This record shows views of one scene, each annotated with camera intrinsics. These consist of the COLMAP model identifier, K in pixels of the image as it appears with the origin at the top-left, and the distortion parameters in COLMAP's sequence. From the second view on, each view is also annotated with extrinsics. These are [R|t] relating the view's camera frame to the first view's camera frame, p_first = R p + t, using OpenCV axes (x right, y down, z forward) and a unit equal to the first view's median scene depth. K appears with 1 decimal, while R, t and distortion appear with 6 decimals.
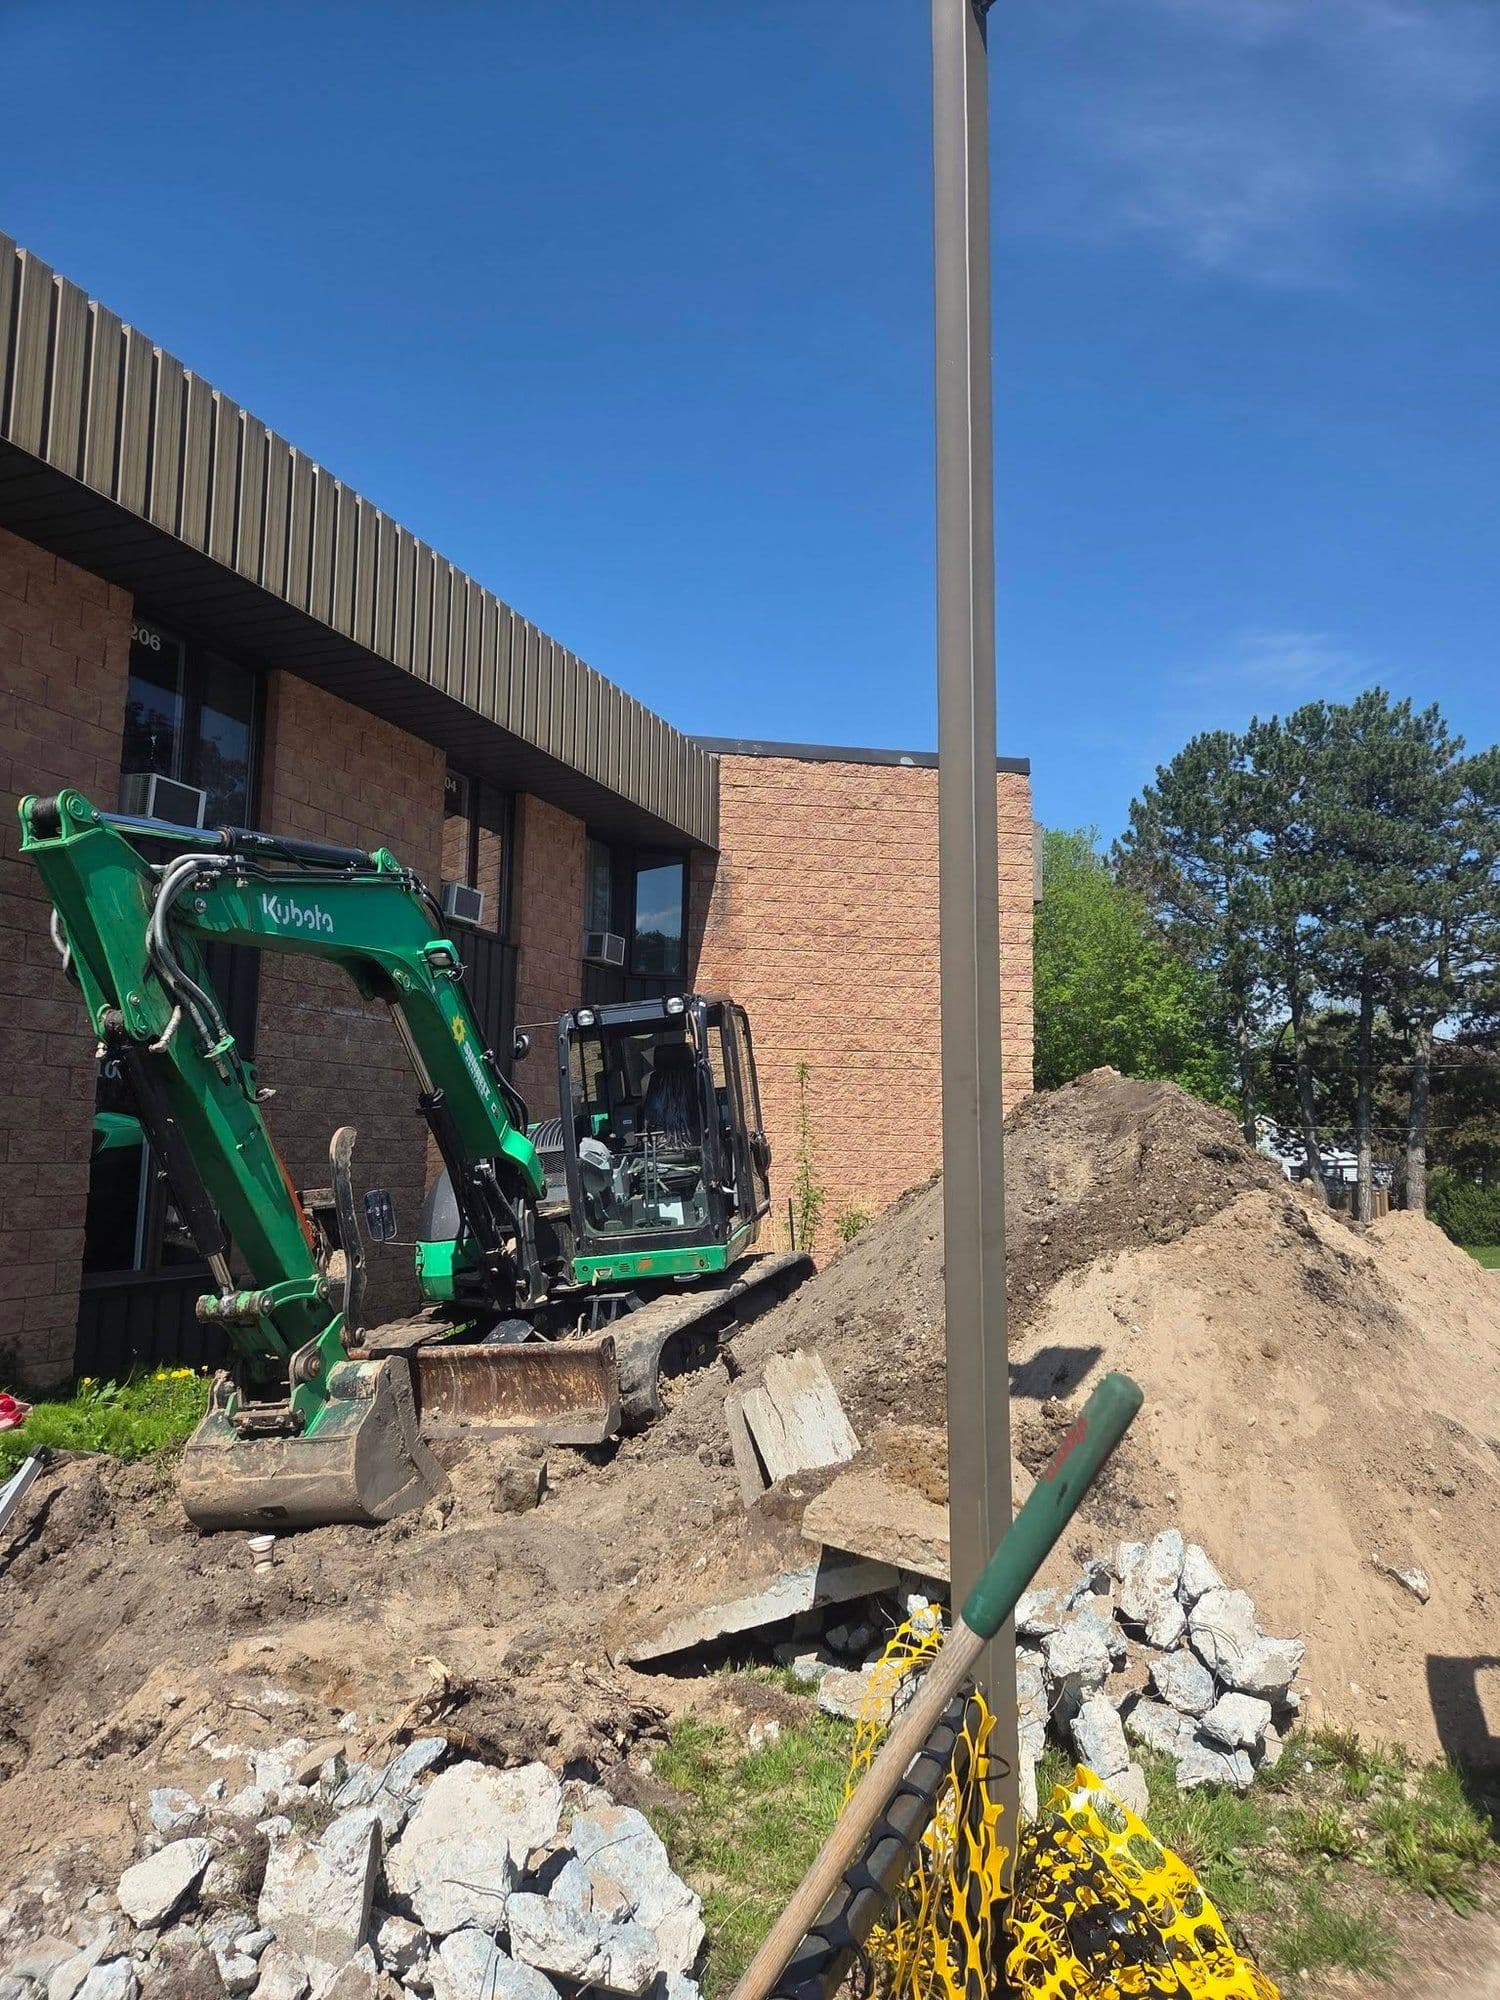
lens RADIAL K [[1364.8, 0, 750.0], [0, 1364.8, 1000.0], [0, 0, 1]] dist [-0.000489, 0.000169]
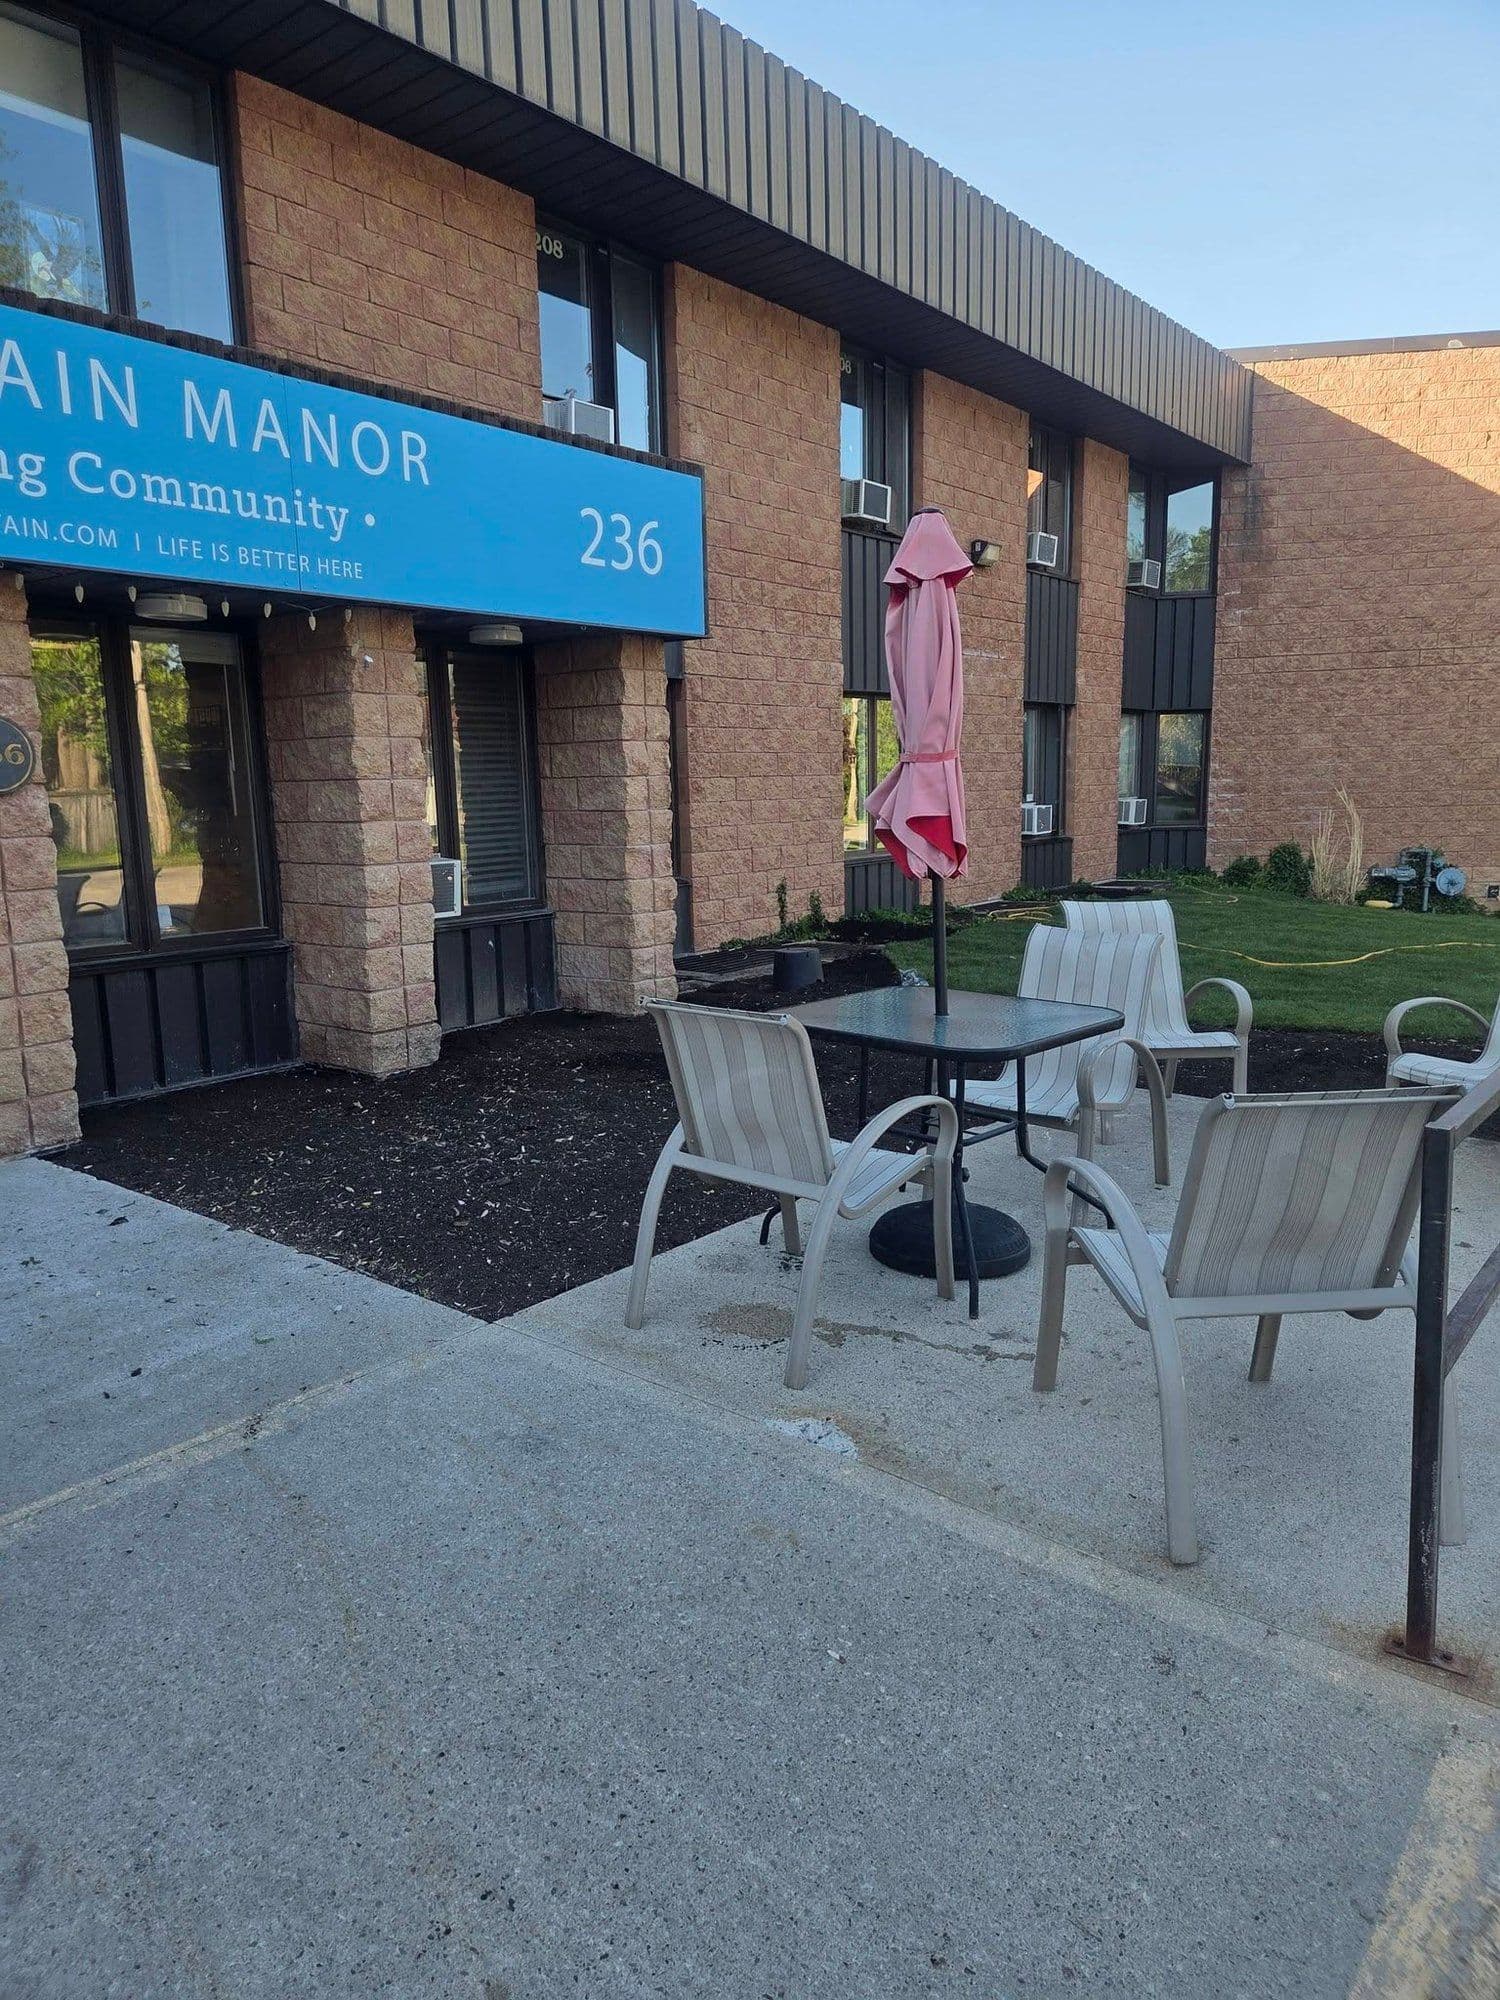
lens RADIAL K [[1396.3, 0, 750.0], [0, 1396.3, 1000.0], [0, 0, 1]] dist [0.074502, -0.001264]
pose [[0.957152, 0.010452, -0.289398, -0.071639], [0.067469, 0.963798, 0.257954, -0.020499], [0.281618, -0.266427, 0.921796, -0.237012]]
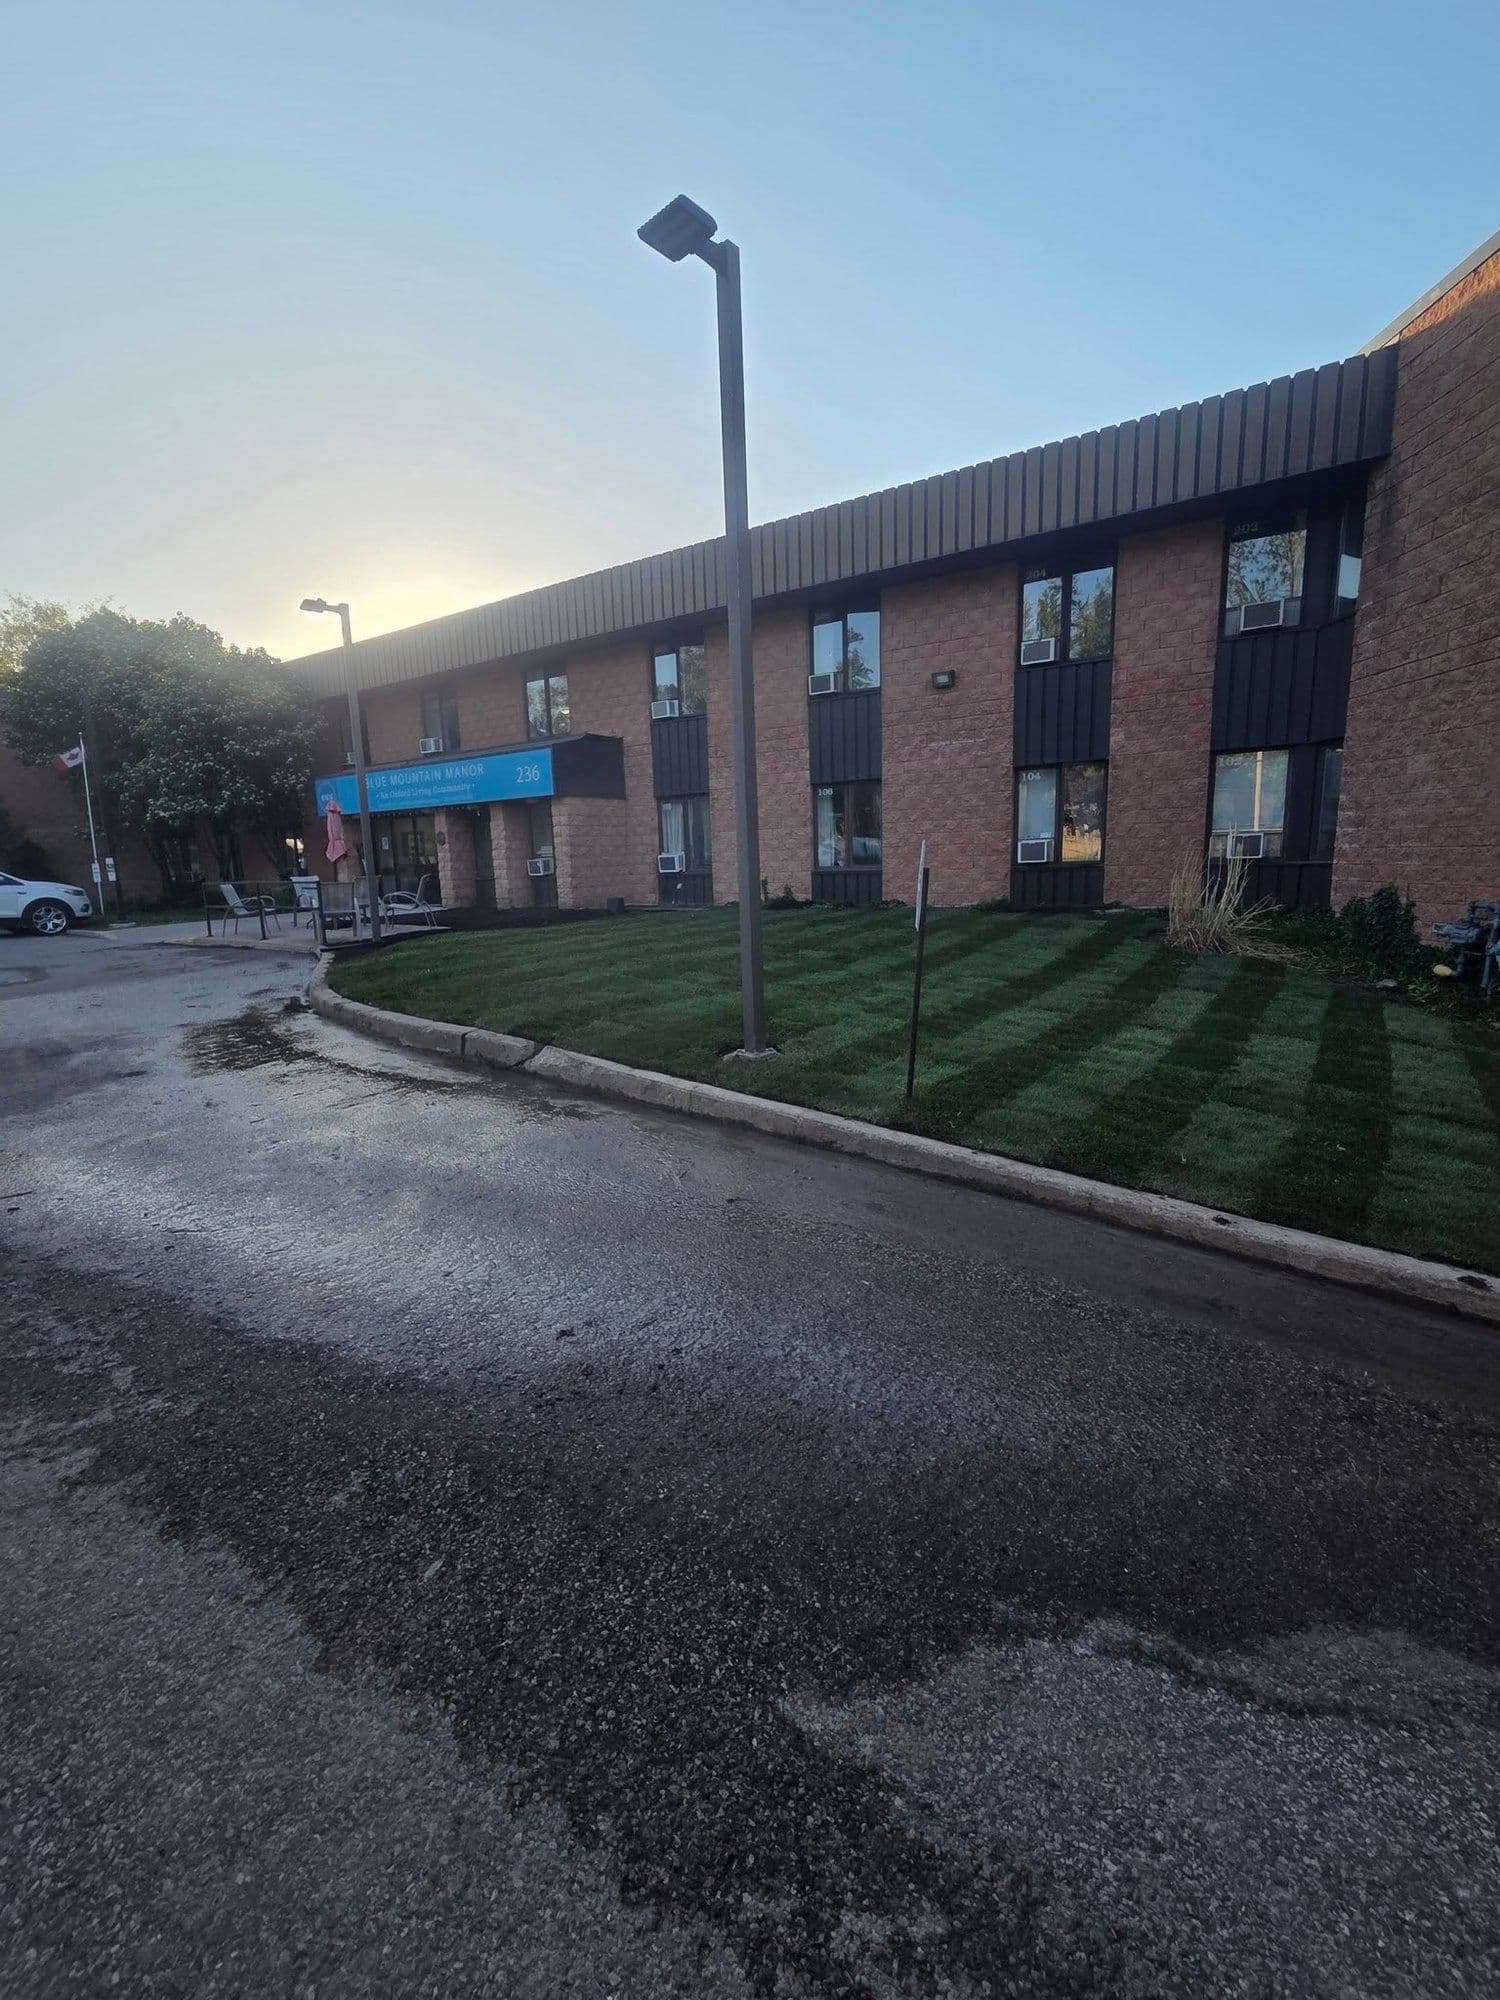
lens RADIAL K [[799.4, 0, 750.0], [0, 799.4, 1000.0], [0, 0, 1]] dist [0.000945, 0.000222]
pose [[-0.208310, 0.168396, -0.963457, 0.664739], [0.139633, 0.980097, 0.141114, 0.120176], [0.968044, -0.105135, -0.227678, 0.669938]]
